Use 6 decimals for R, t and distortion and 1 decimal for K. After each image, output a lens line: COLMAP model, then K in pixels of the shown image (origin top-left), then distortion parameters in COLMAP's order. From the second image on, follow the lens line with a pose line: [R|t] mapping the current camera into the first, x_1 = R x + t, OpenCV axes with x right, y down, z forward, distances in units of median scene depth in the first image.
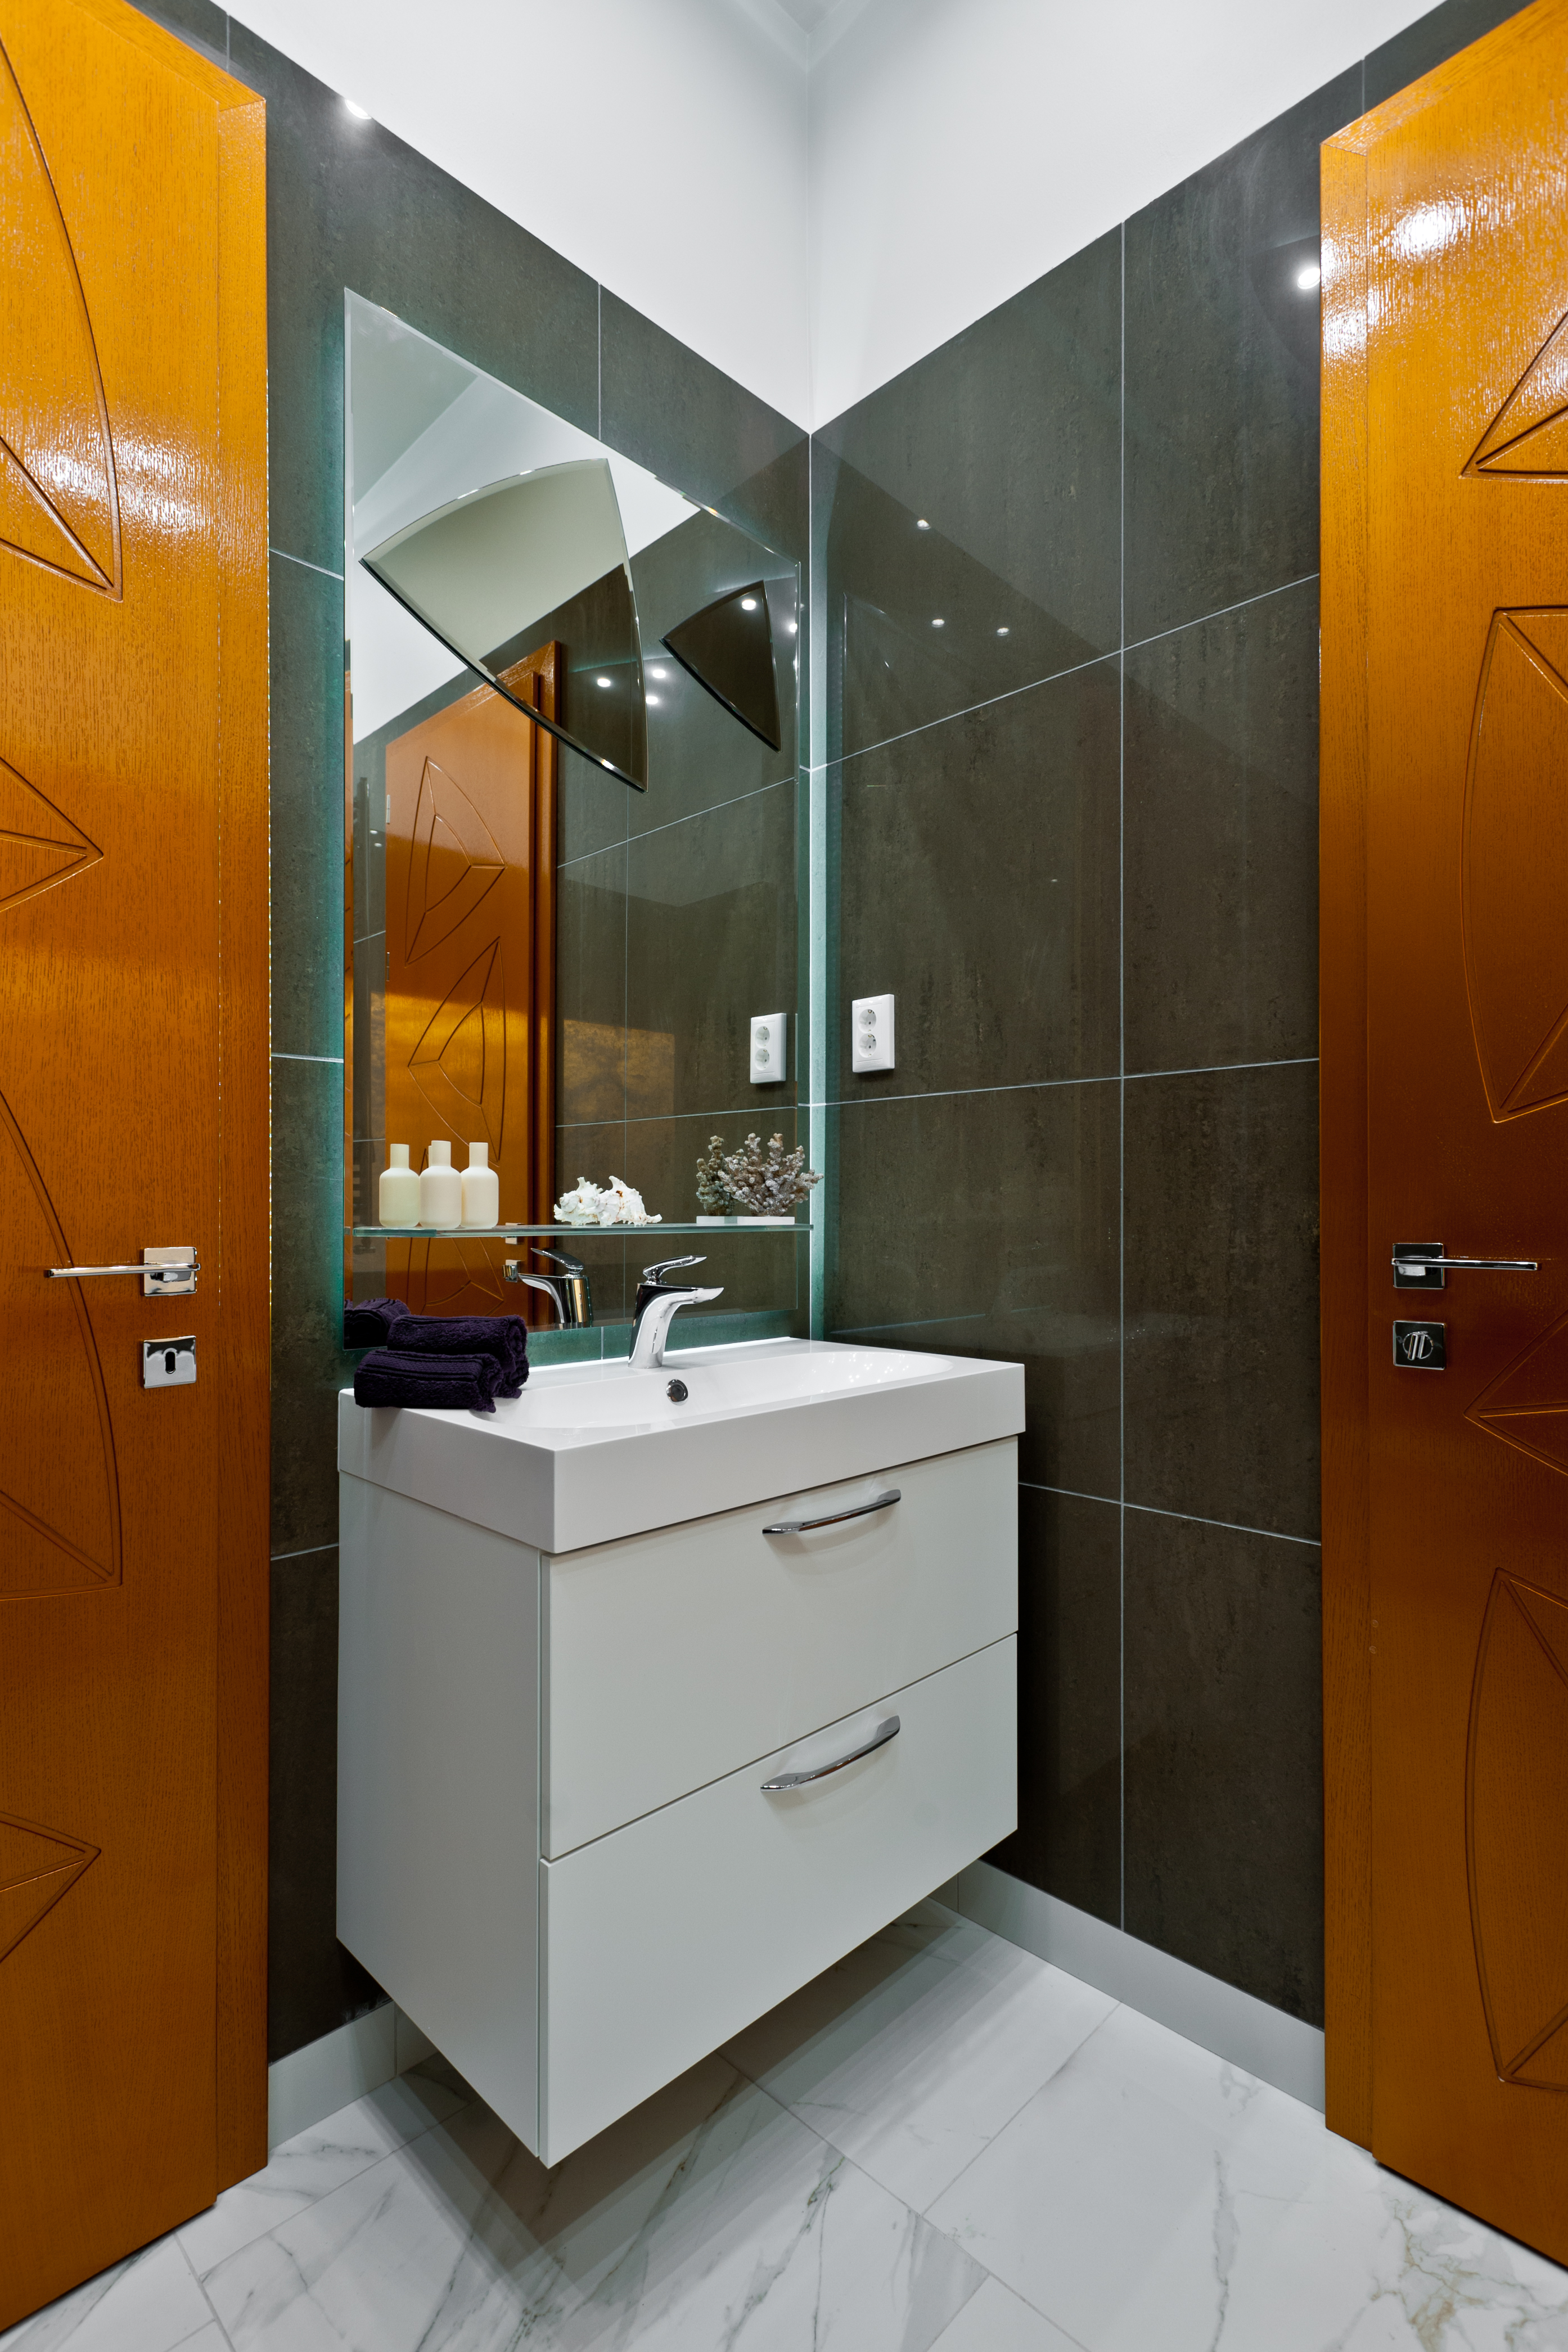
lens RADIAL K [[1075.9, 0, 809.3], [0, 1075.9, 1203.5], [0, 0, 1]] dist [0.006554, -0.003191]
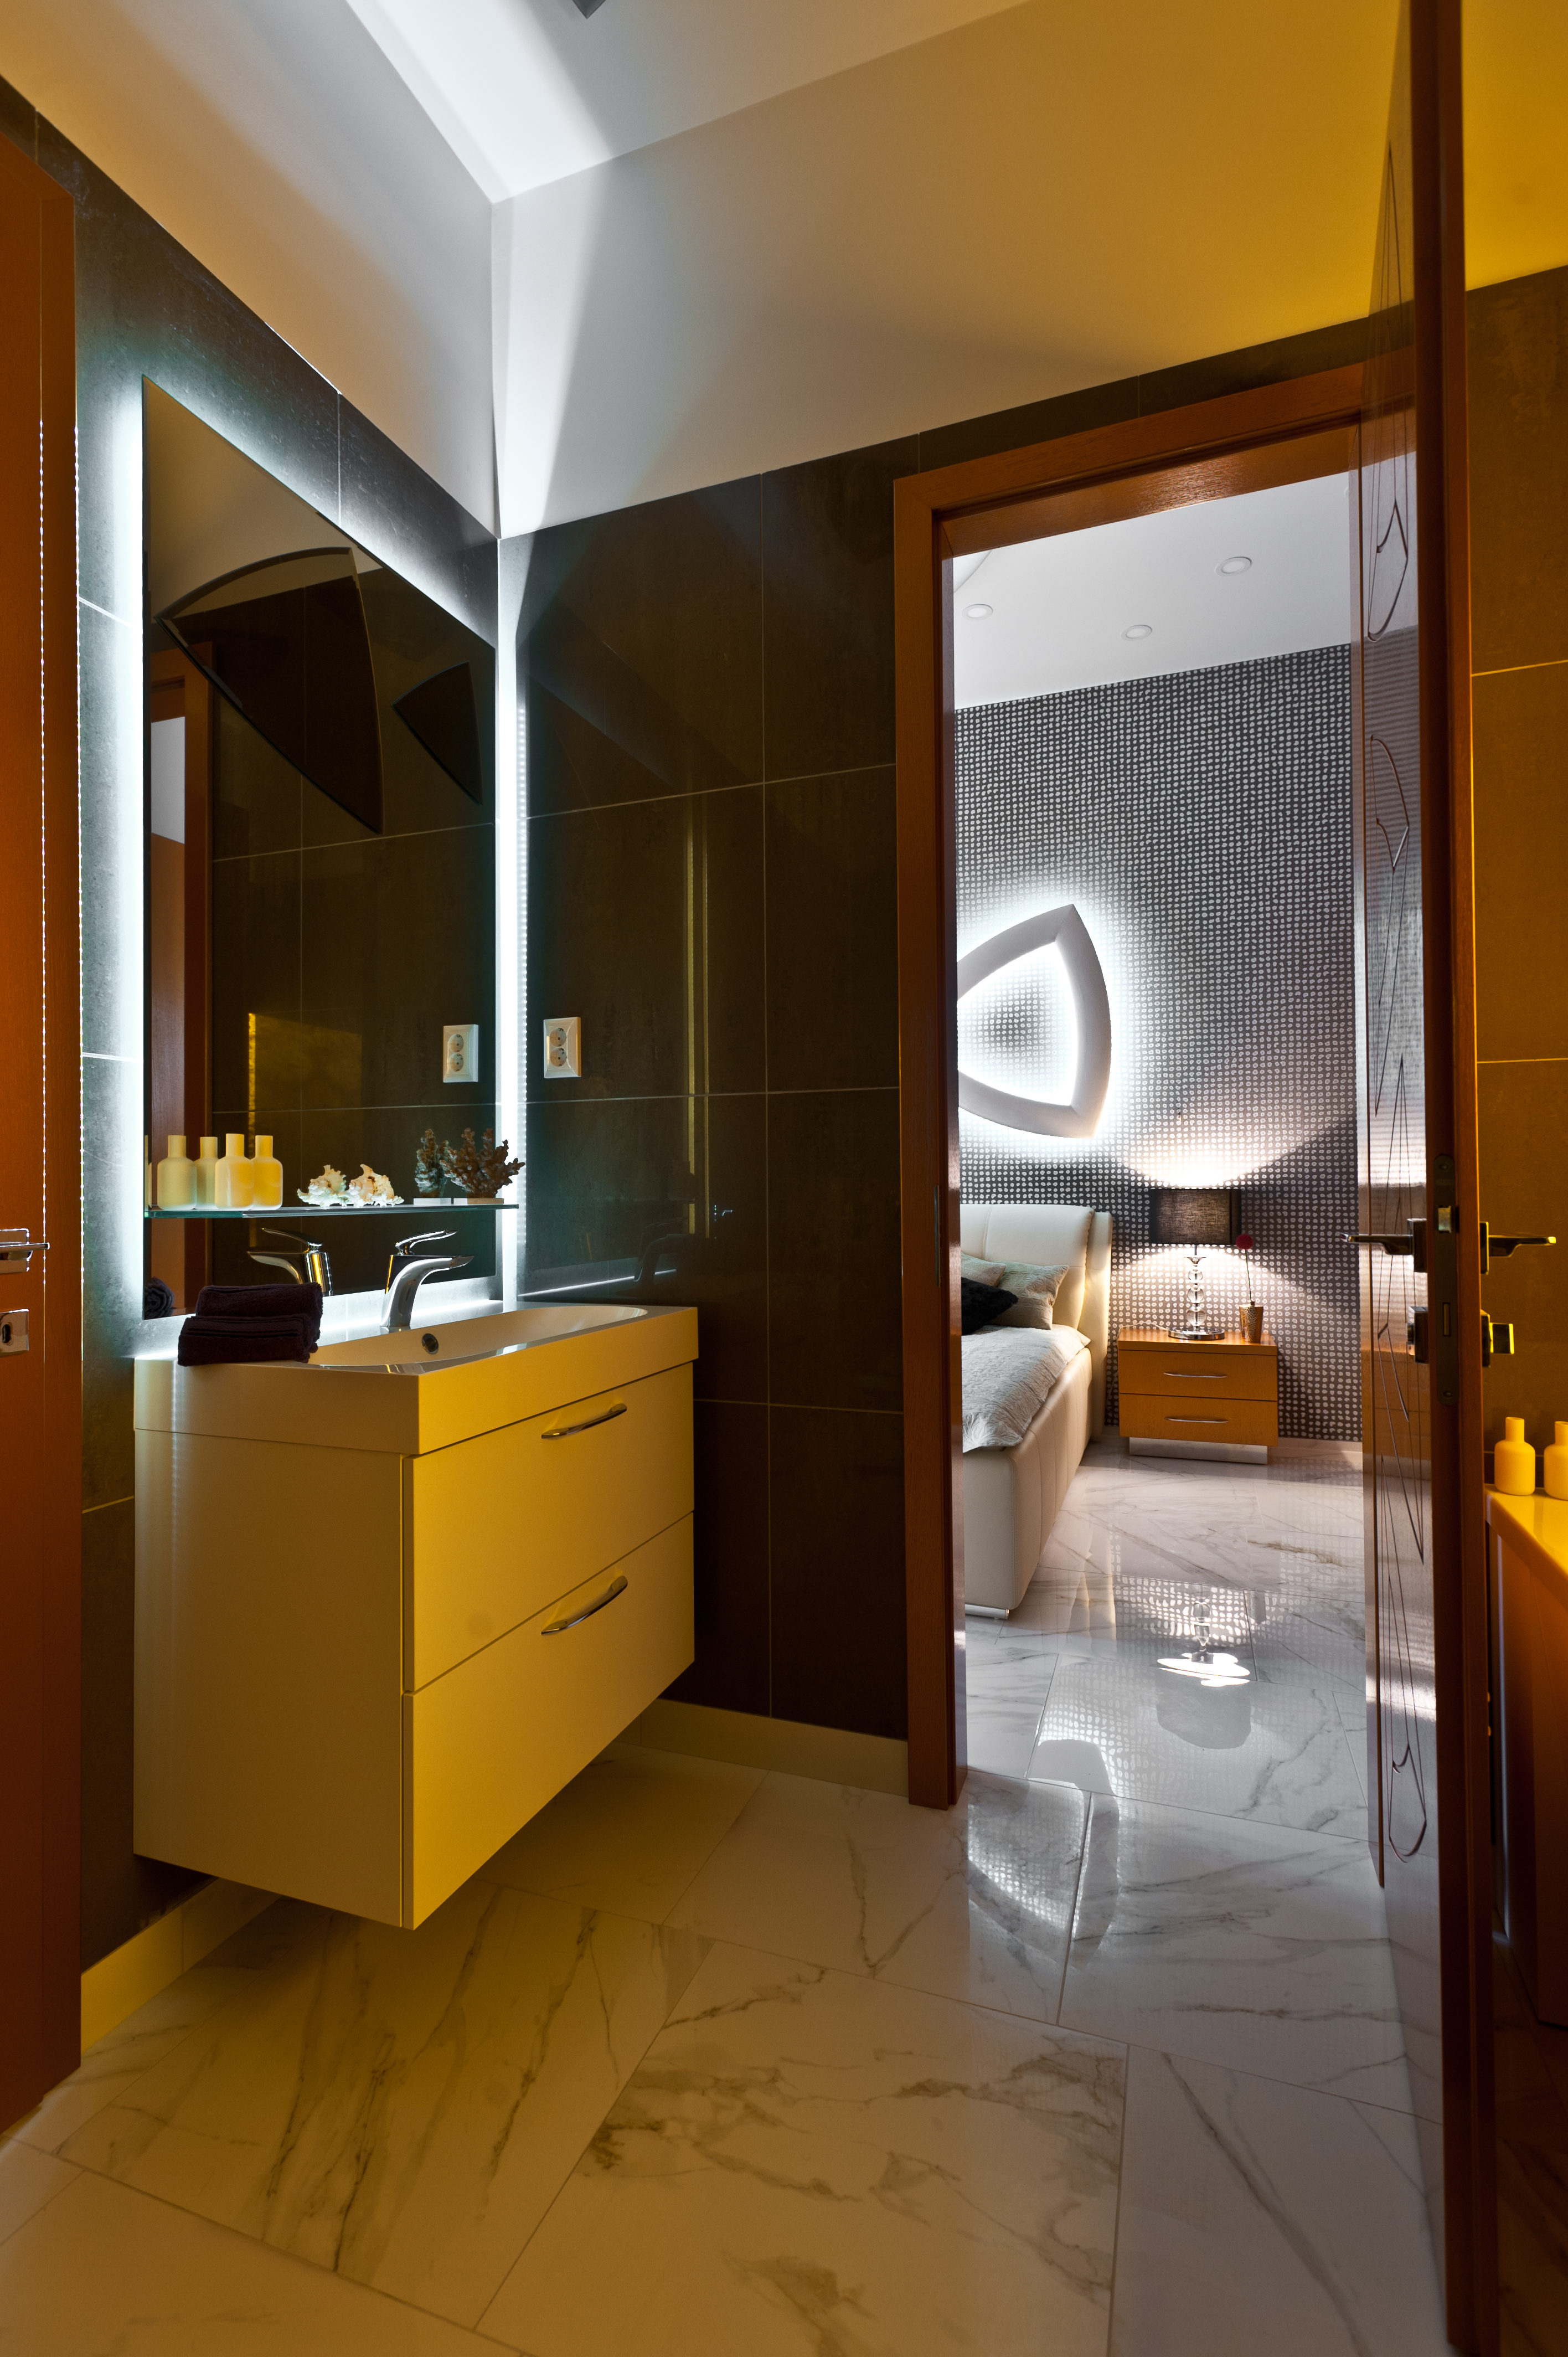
lens RADIAL K [[1078.1, 0, 792.9], [0, 1078.1, 1179.3], [0, 0, 1]] dist [0.006554, -0.003191]
pose [[0.908608, -0.002654, 0.417642, -0.262229], [0.006316, 0.999953, -0.007387, 0.002257], [-0.417603, 0.009349, 0.908581, -0.270678]]
